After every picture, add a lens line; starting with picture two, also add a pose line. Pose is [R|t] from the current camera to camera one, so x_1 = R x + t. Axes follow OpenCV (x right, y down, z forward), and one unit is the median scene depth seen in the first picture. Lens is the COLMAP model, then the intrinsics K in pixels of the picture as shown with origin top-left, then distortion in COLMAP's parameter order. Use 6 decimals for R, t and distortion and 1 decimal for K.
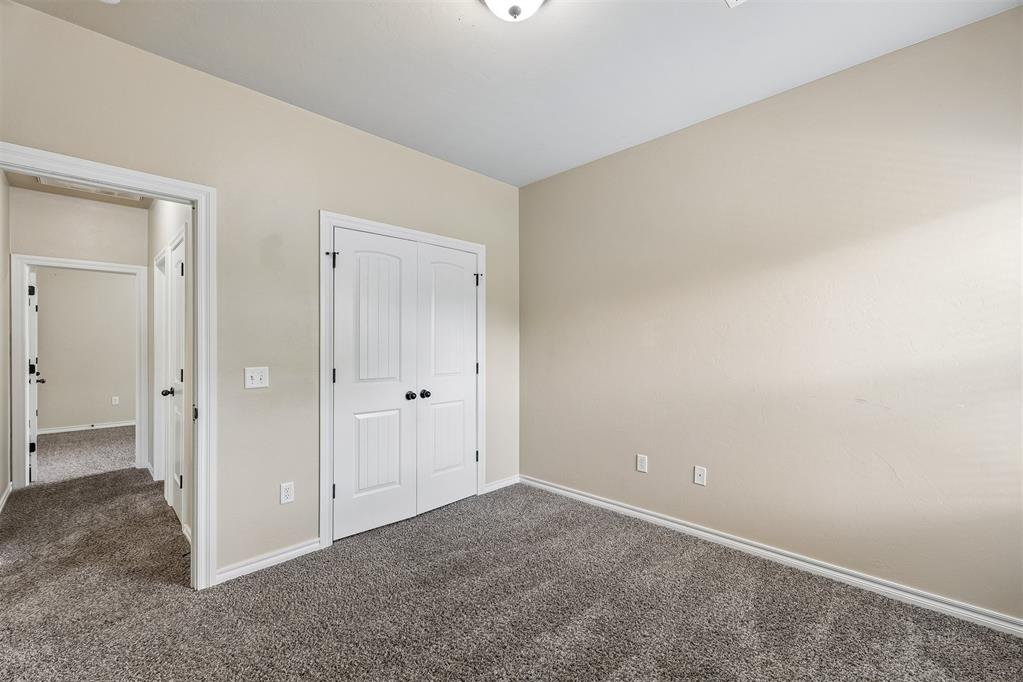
lens RADIAL K [[428.7, 0, 511.5], [0, 428.7, 341.0], [0, 0, 1]] dist [0.004939, 0.000147]
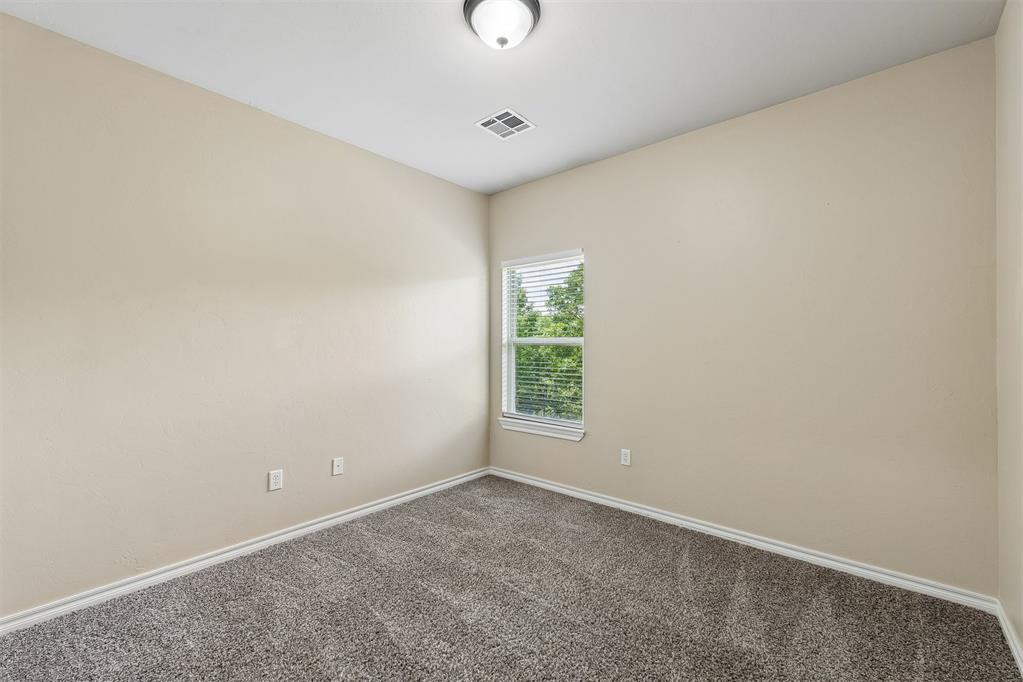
lens RADIAL K [[428.7, 0, 511.5], [0, 428.7, 341.0], [0, 0, 1]] dist [0.004939, 0.000147]
pose [[-0.045800, 0.001380, 0.998950, -0.677978], [-0.004209, 0.999990, -0.001575, -0.000486], [-0.998942, -0.004277, -0.045793, 0.636726]]
